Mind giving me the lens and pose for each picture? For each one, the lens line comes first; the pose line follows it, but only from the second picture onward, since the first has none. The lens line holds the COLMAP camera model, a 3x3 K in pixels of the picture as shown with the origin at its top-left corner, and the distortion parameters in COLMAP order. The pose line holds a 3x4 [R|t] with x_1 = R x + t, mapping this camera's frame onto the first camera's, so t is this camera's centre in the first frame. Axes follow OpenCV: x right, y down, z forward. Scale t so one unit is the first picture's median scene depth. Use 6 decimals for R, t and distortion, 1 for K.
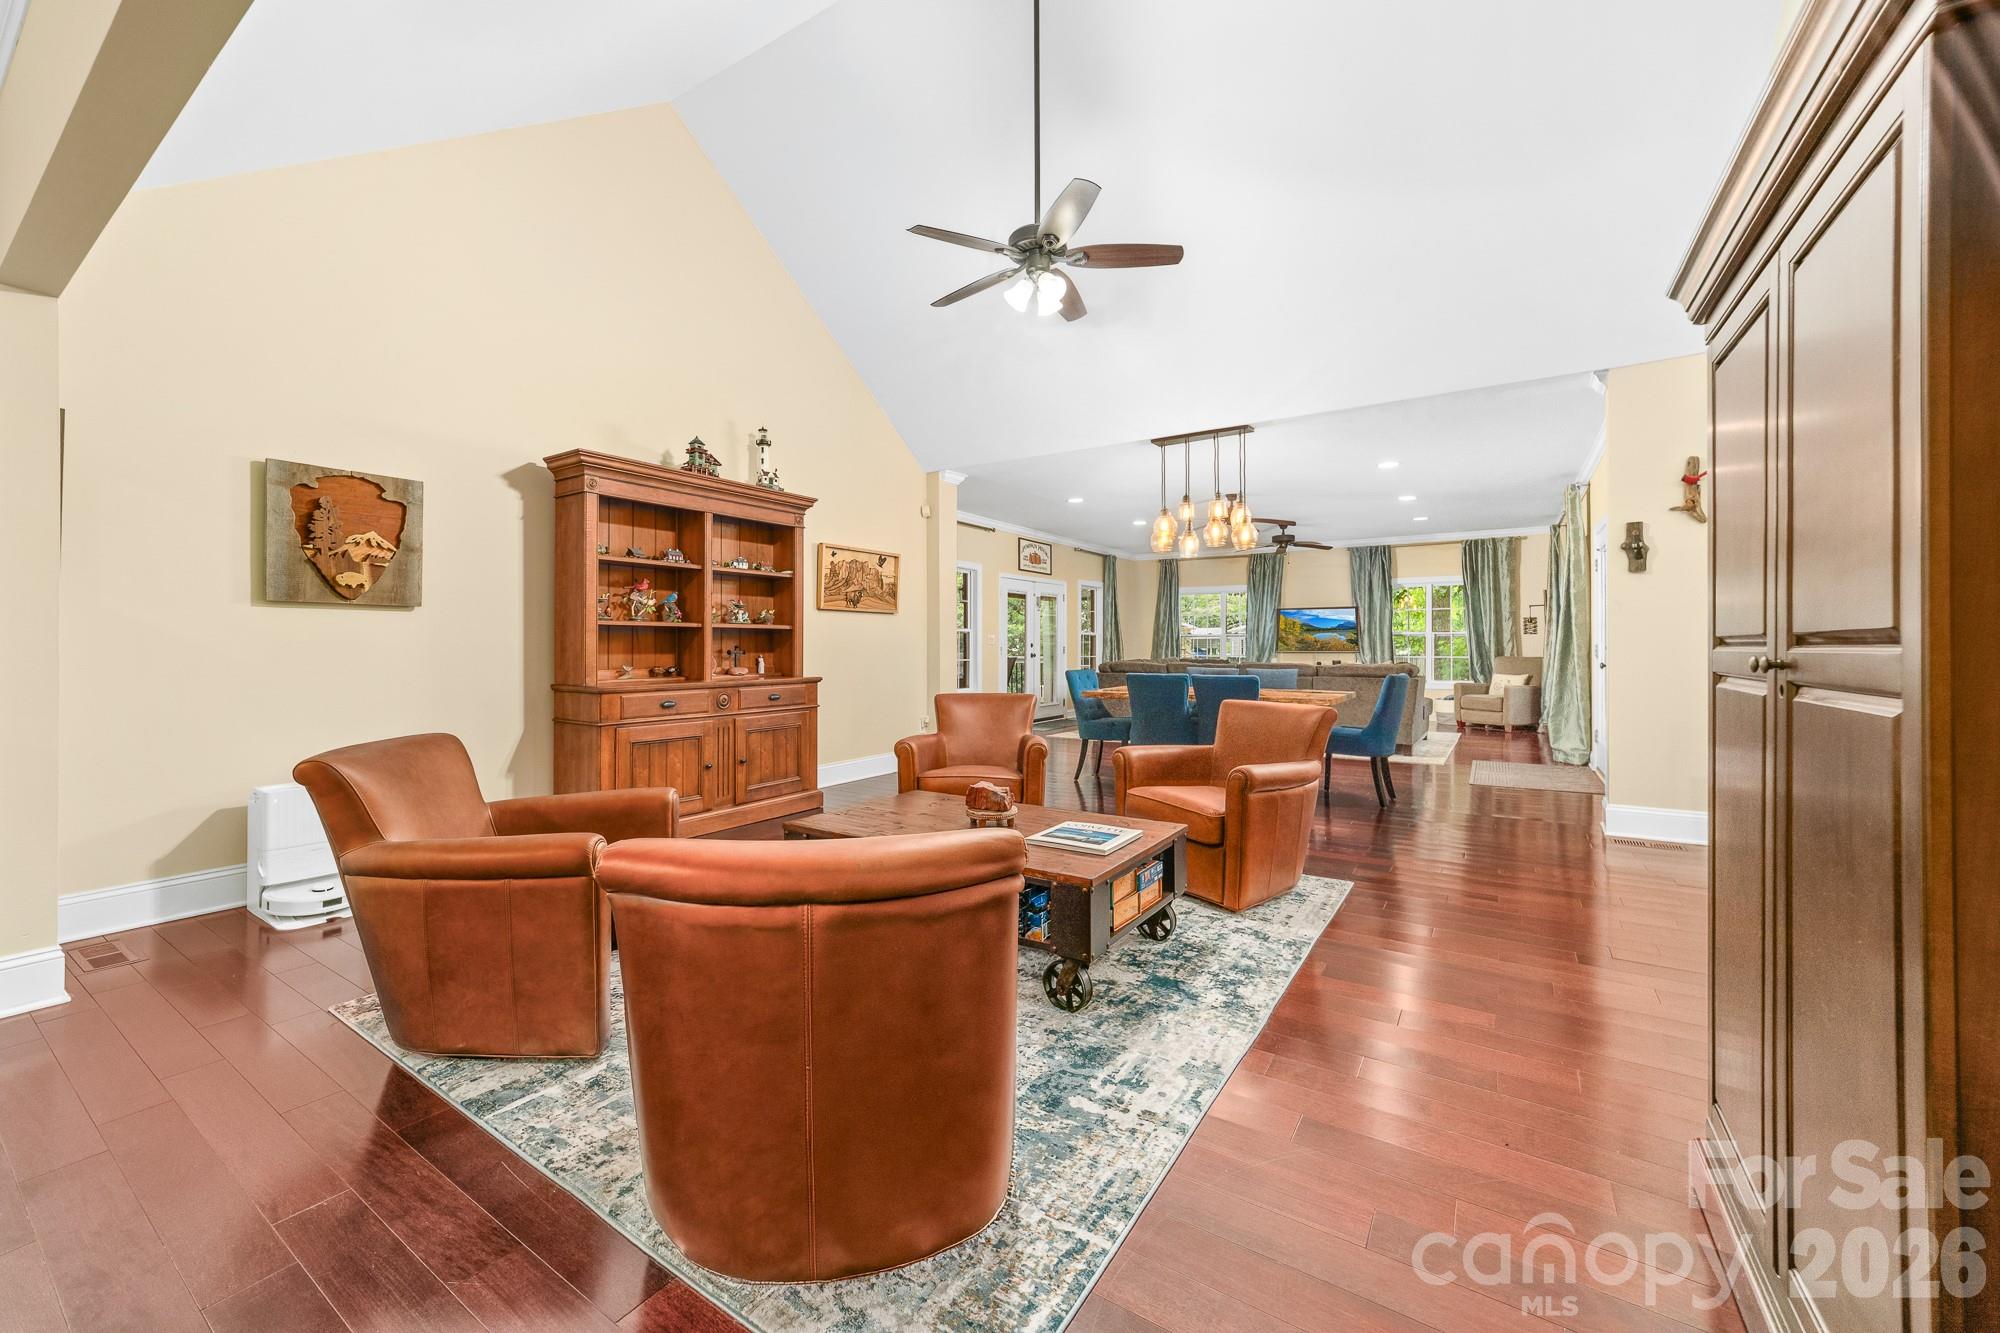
lens RADIAL K [[772.6, 0, 993.7], [0, 772.6, 650.6], [0, 0, 1]] dist [-0.014305, 0.006452]
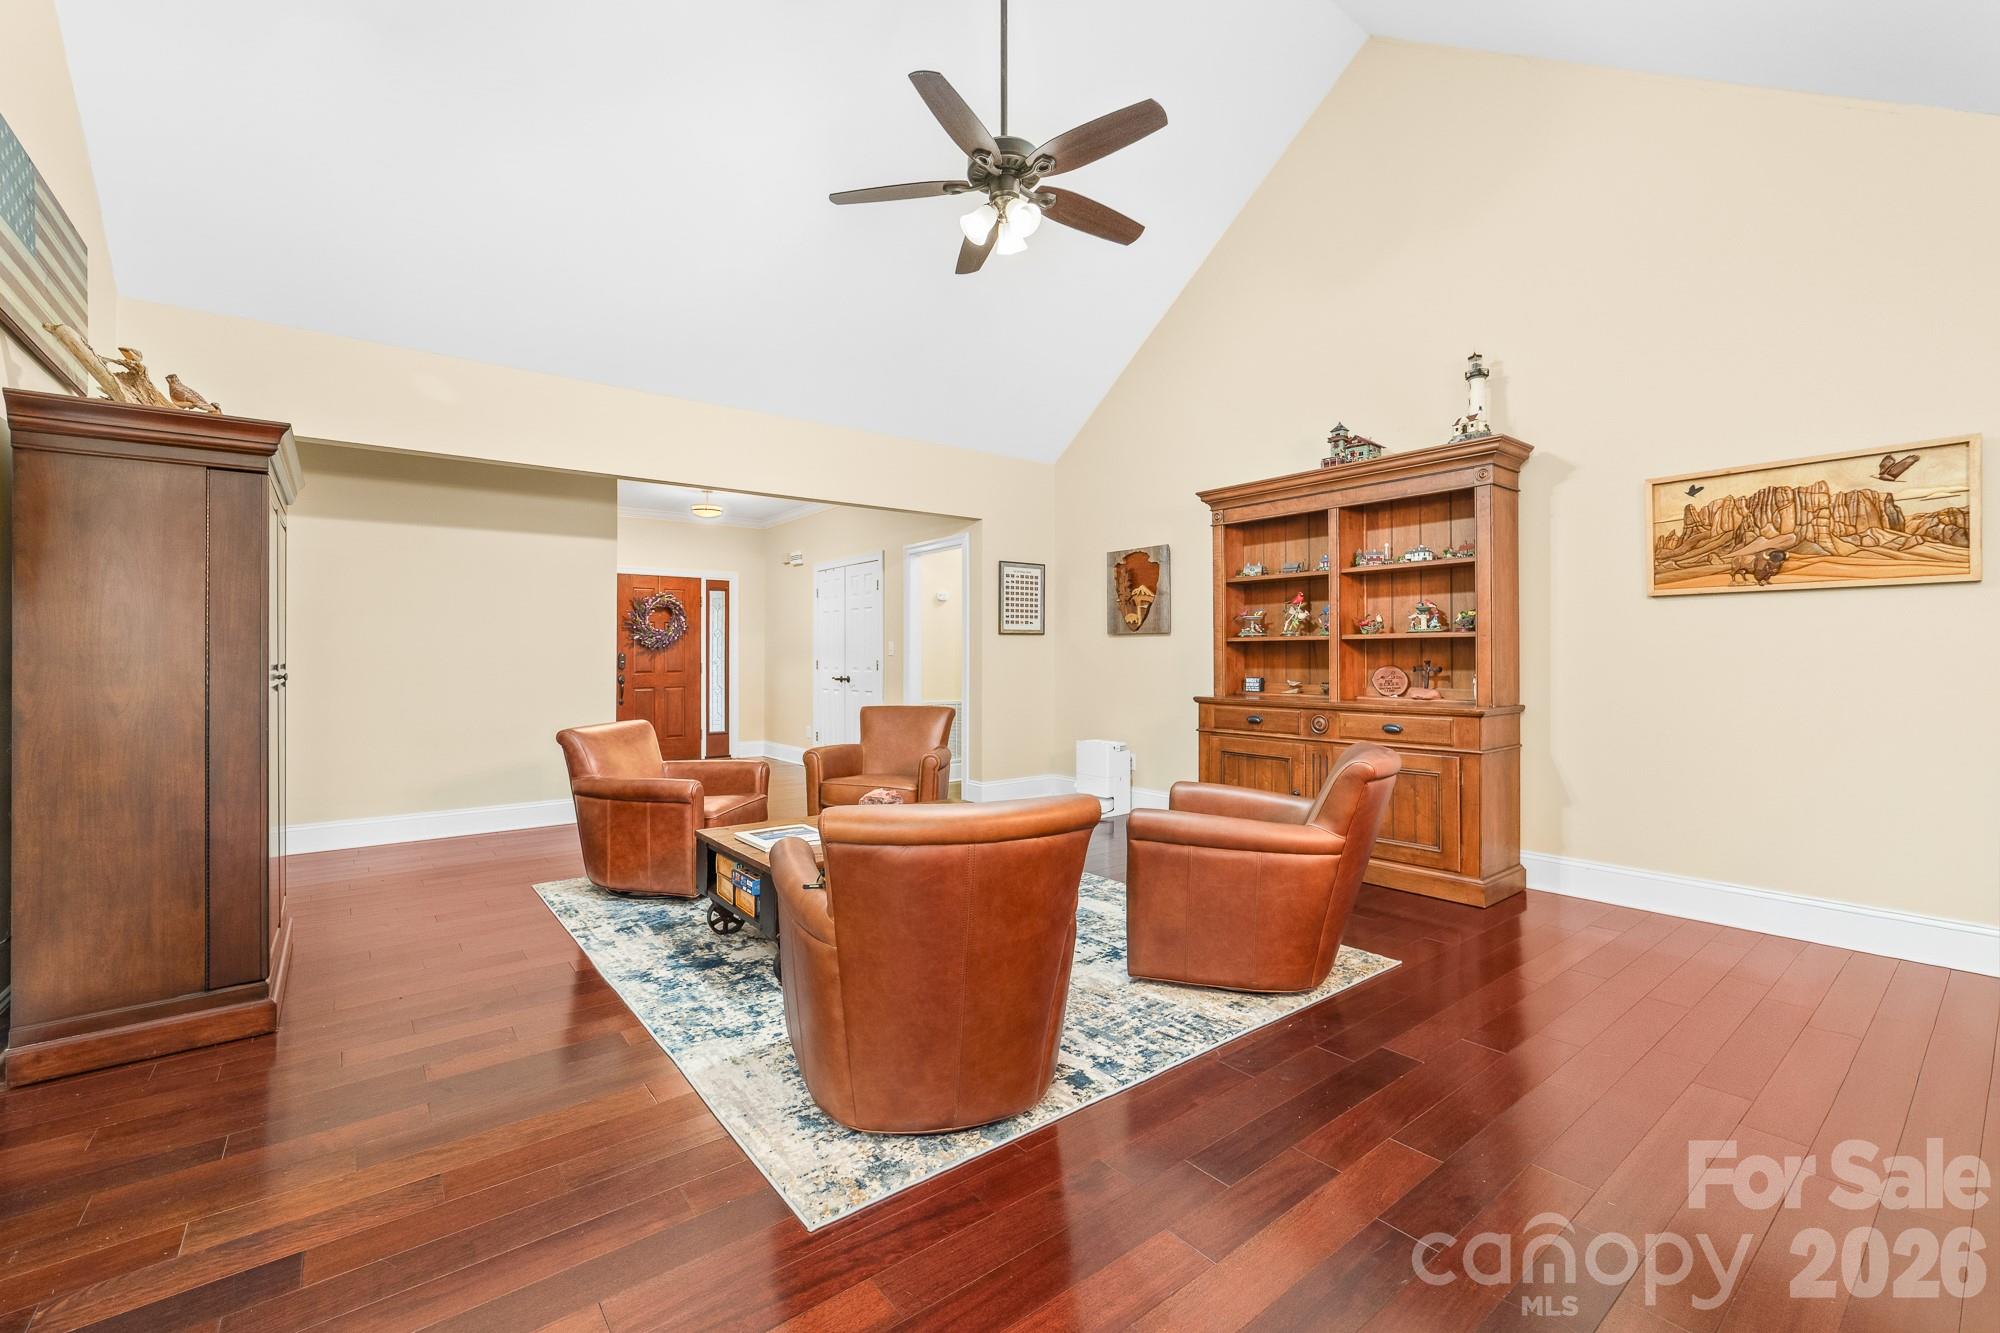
lens RADIAL K [[842.6, 0, 972.6], [0, 842.6, 649.2], [0, 0, 1]] dist [0.002948, 0.002606]
pose [[-0.337231, -0.006665, -0.941398, 0.311734], [-0.002470, 0.999978, -0.006194, -0.006100], [0.941419, 0.000236, -0.337240, 0.440130]]
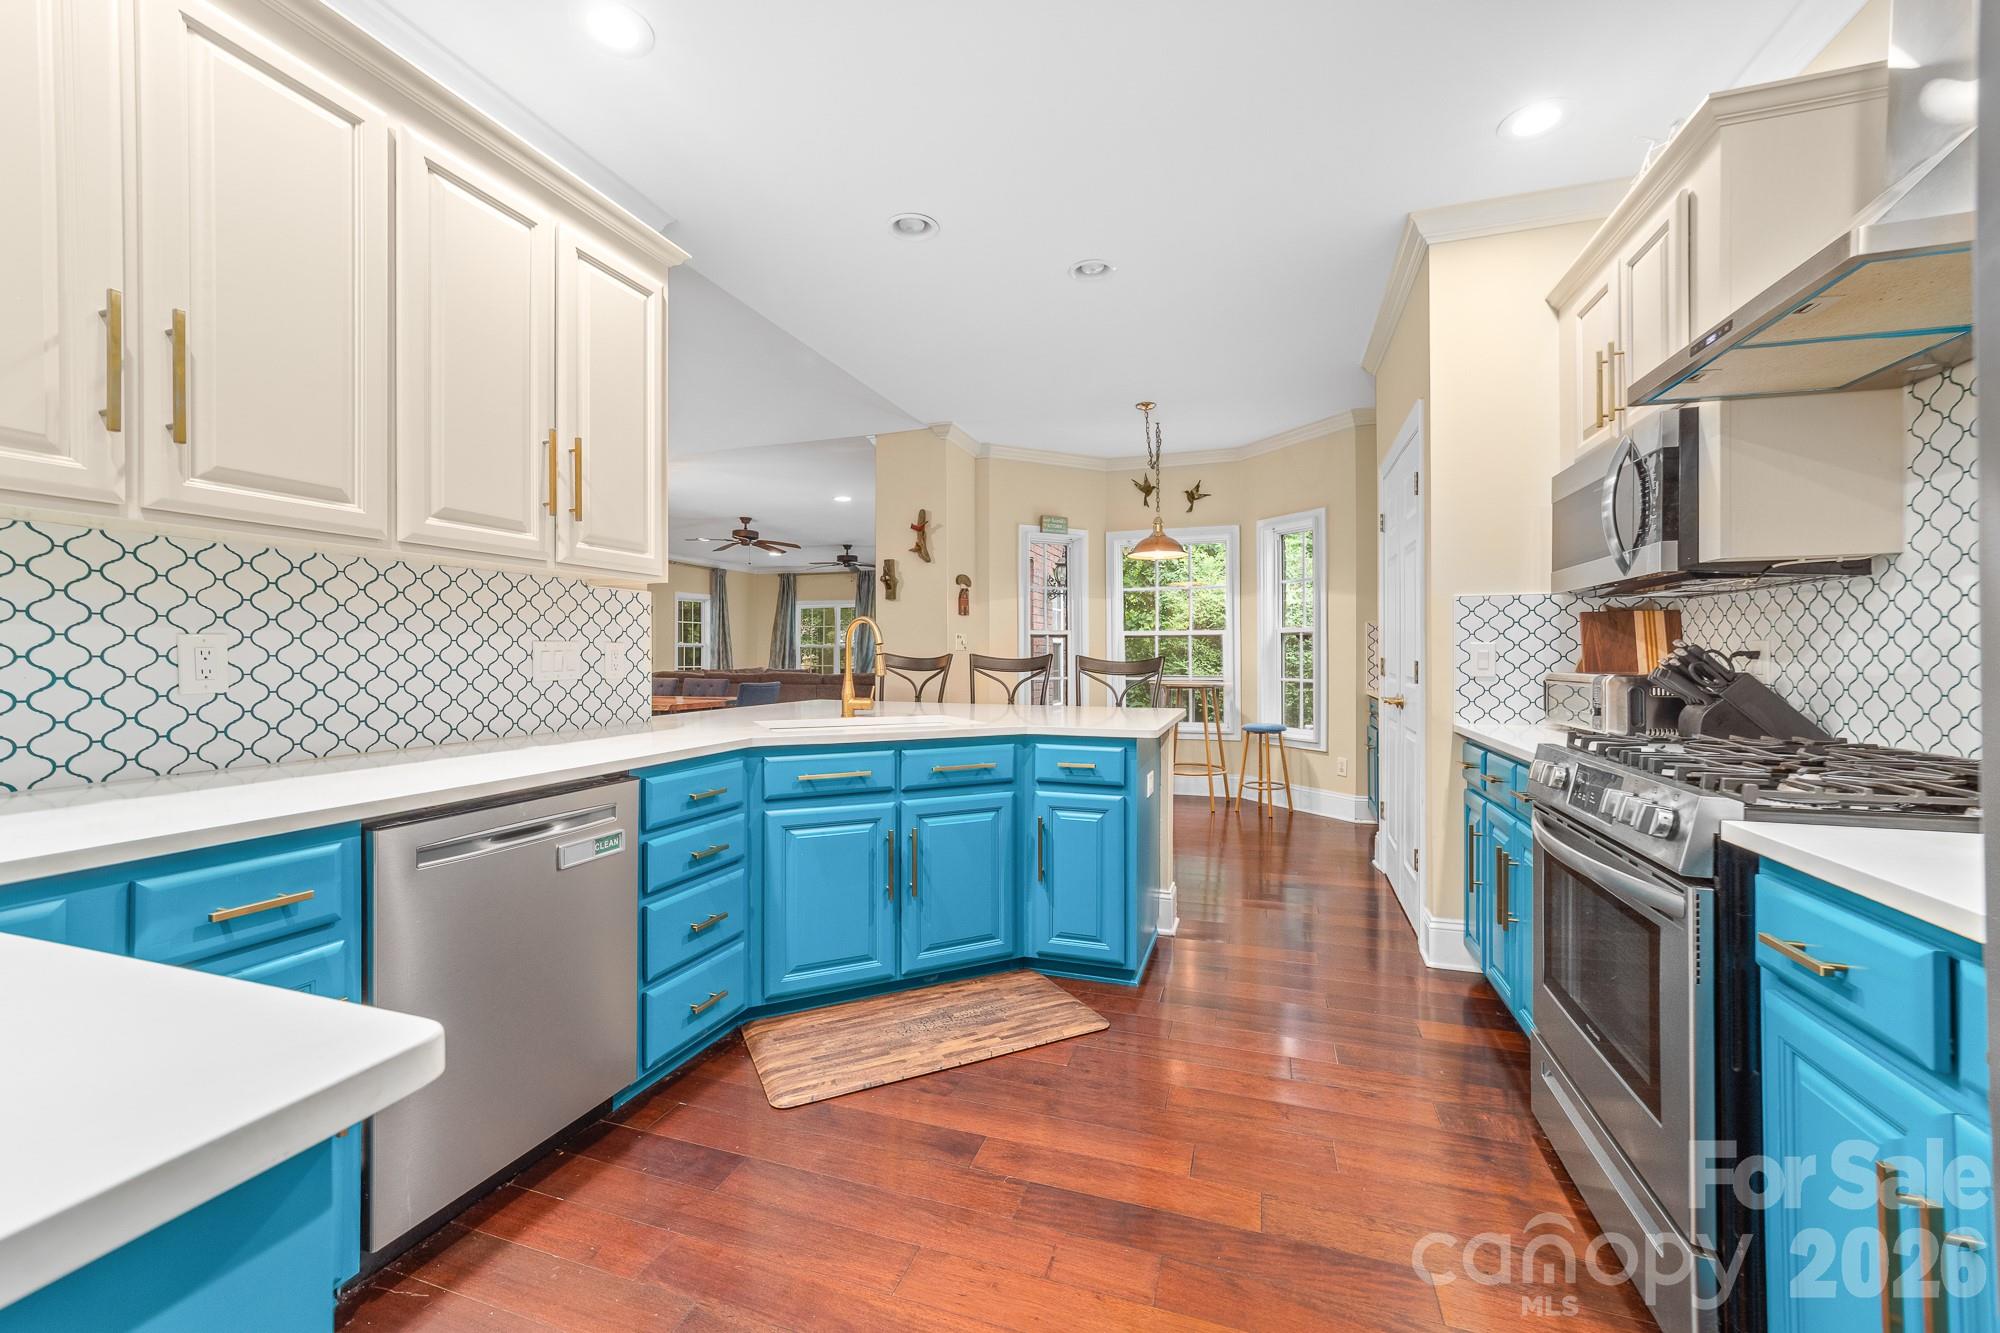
lens RADIAL K [[772.6, 0, 1021.6], [0, 772.6, 655.2], [0, 0, 1]] dist [-0.014305, 0.006452]
pose [[0.953471, -0.000020, 0.301485, 0.283875], [0.002100, 0.999976, -0.006576, -0.001887], [-0.301477, 0.006903, 0.953448, -0.108172]]
